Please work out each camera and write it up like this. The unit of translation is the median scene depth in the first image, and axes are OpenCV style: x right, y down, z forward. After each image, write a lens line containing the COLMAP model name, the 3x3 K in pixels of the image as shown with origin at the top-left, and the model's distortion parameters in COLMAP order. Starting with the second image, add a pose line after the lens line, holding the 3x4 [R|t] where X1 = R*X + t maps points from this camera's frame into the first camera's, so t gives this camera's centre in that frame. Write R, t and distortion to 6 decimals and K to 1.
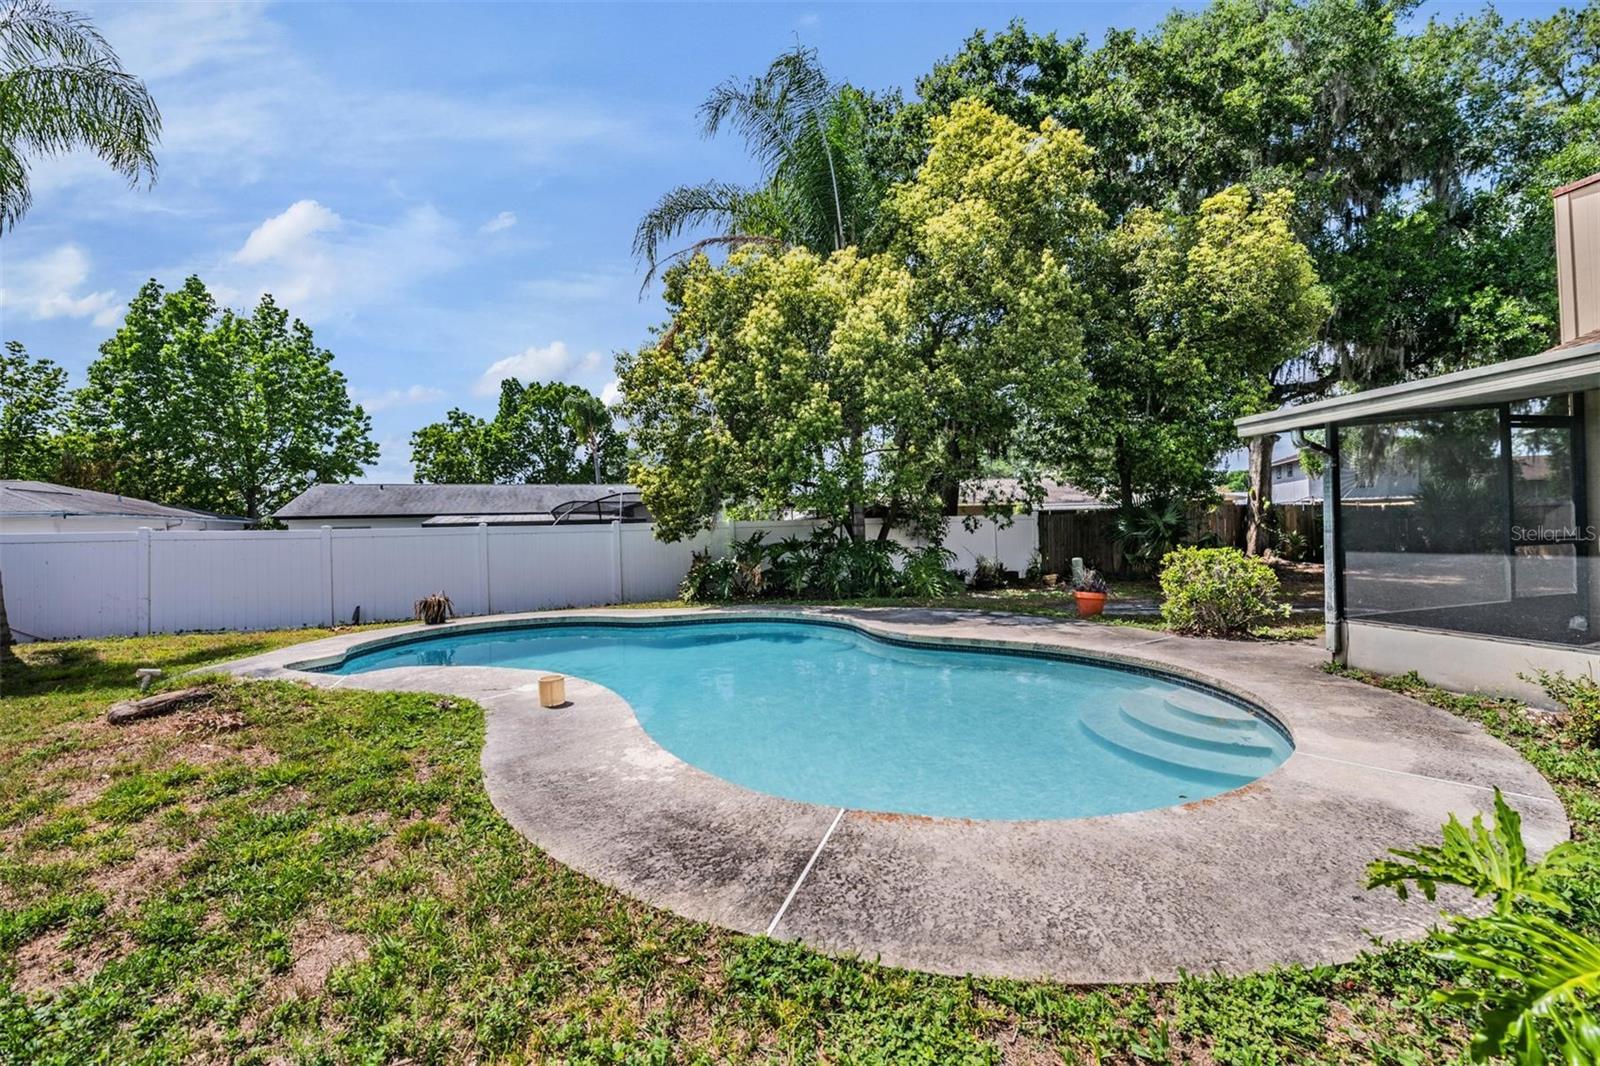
lens RADIAL K [[632.3, 0, 800.0], [0, 632.3, 533.0], [0, 0, 1]] dist [-0.013279, -0.000260]
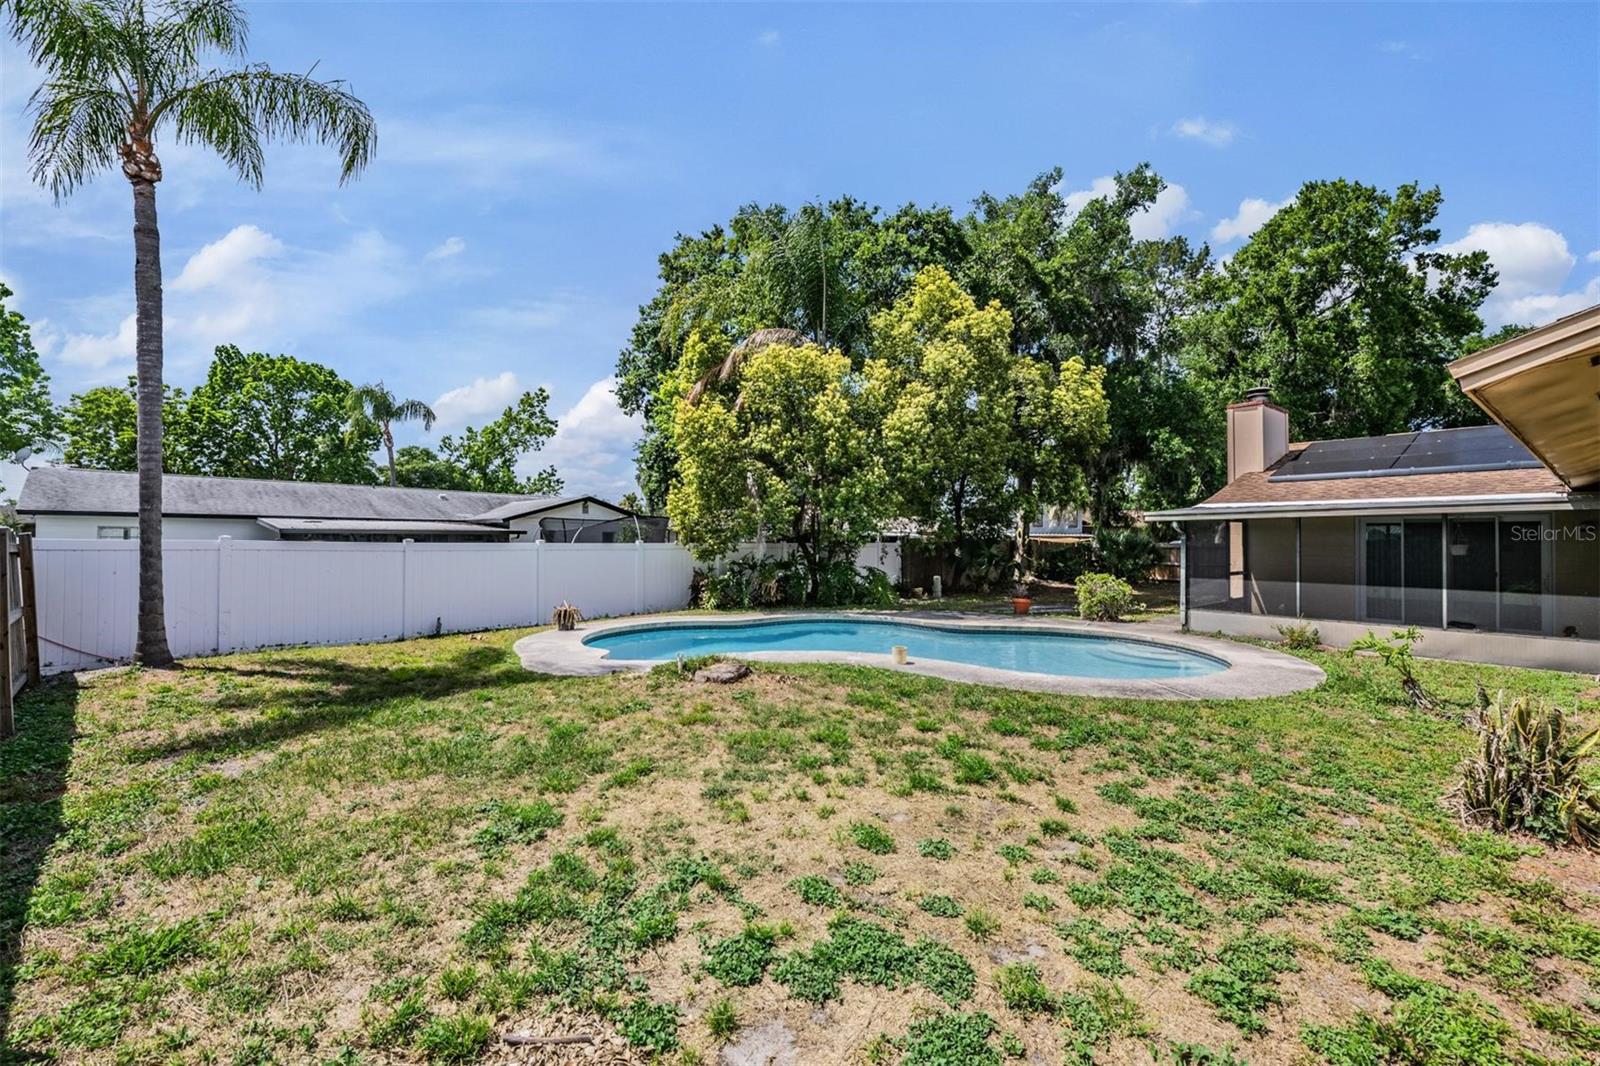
lens RADIAL K [[640.3, 0, 766.9], [0, 640.3, 549.8], [0, 0, 1]] dist [-0.002024, -0.000353]
pose [[0.905828, 0.021606, 0.423095, -0.751898], [-0.027441, 0.999594, 0.007705, -0.024212], [-0.422757, -0.018590, 0.906053, -0.211240]]
